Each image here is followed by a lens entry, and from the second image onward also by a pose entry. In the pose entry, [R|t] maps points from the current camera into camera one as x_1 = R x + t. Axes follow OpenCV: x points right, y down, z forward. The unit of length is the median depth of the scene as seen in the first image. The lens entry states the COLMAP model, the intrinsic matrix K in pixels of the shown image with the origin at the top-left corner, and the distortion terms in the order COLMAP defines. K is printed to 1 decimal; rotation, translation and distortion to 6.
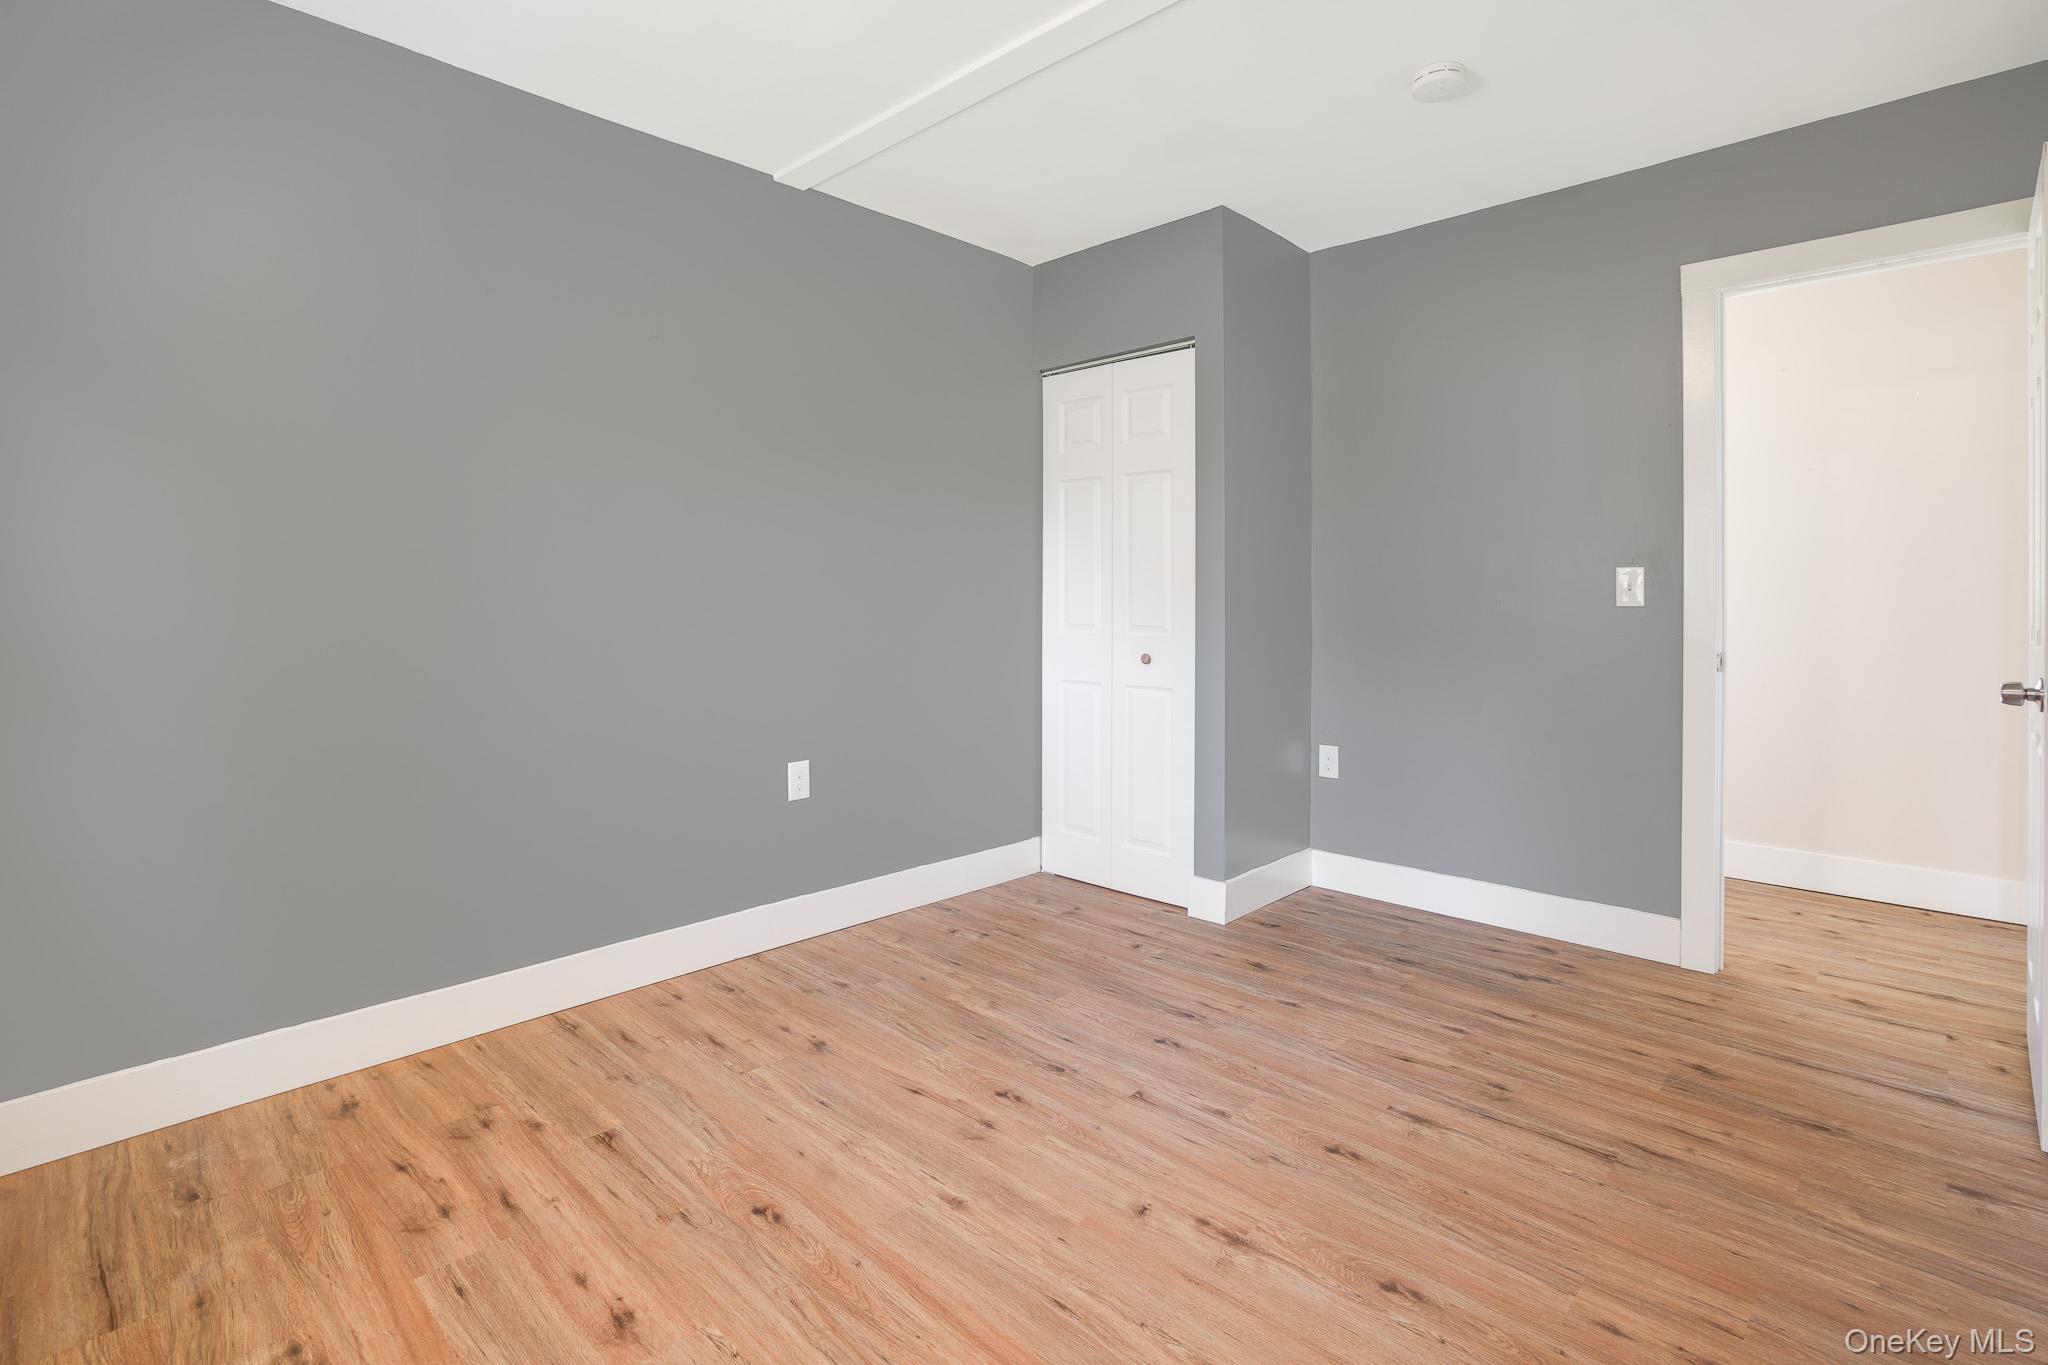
lens RADIAL K [[975.8, 0, 1031.5], [0, 975.8, 602.3], [0, 0, 1]] dist [-0.062780, 0.023836]
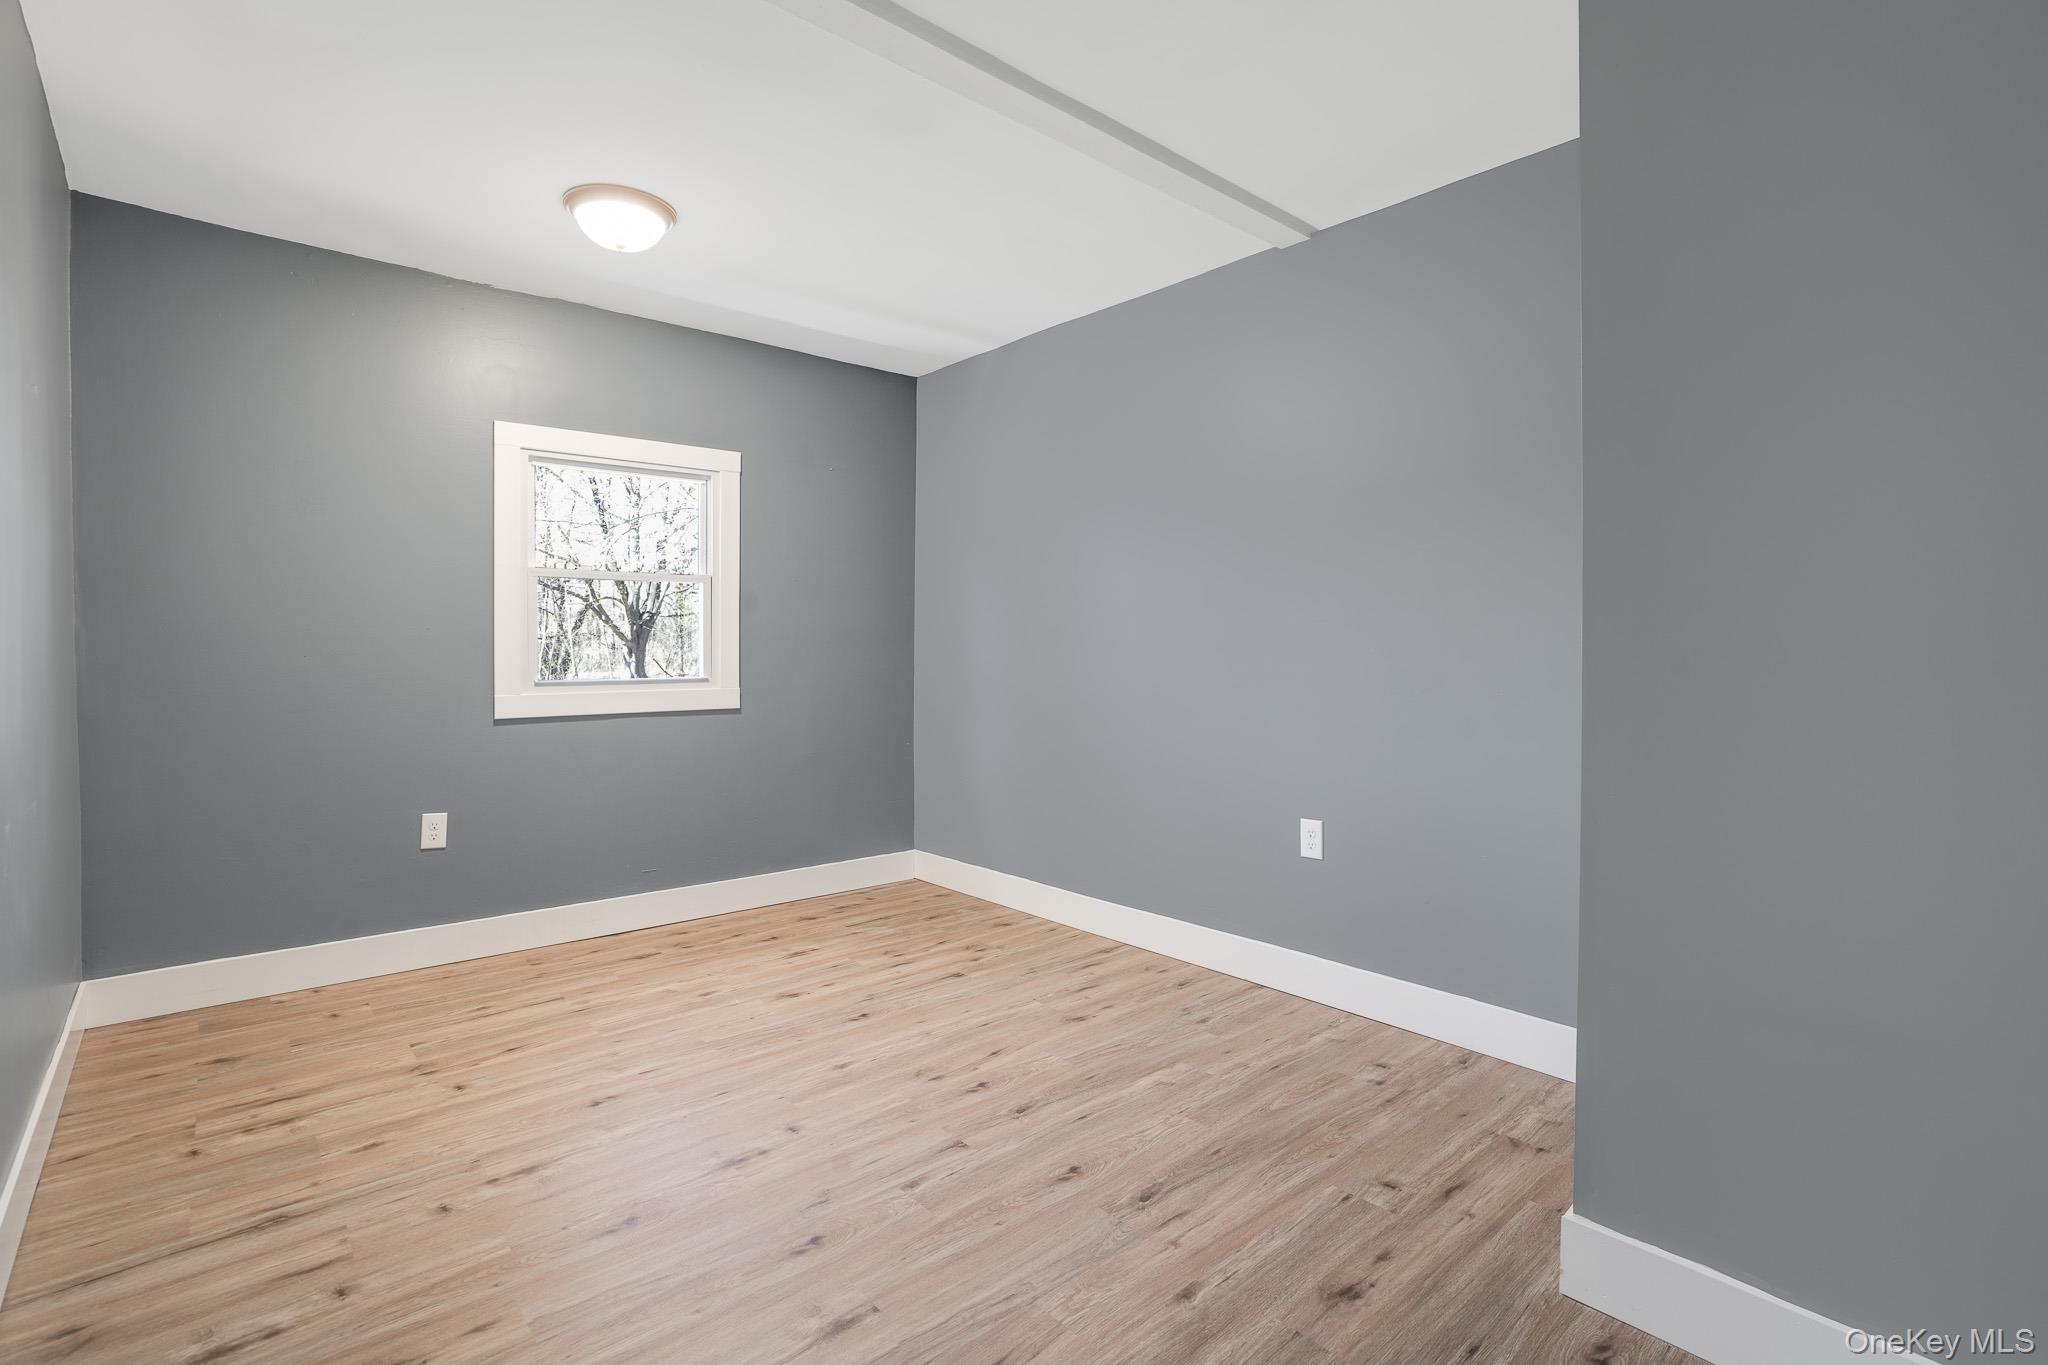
lens RADIAL K [[975.8, 0, 1031.5], [0, 975.8, 602.3], [0, 0, 1]] dist [-0.062780, 0.023836]
pose [[-0.101441, -0.047930, -0.993686, 1.074569], [-0.010677, 0.998834, -0.047089, -0.006509], [0.994784, 0.005833, -0.101834, 1.118830]]
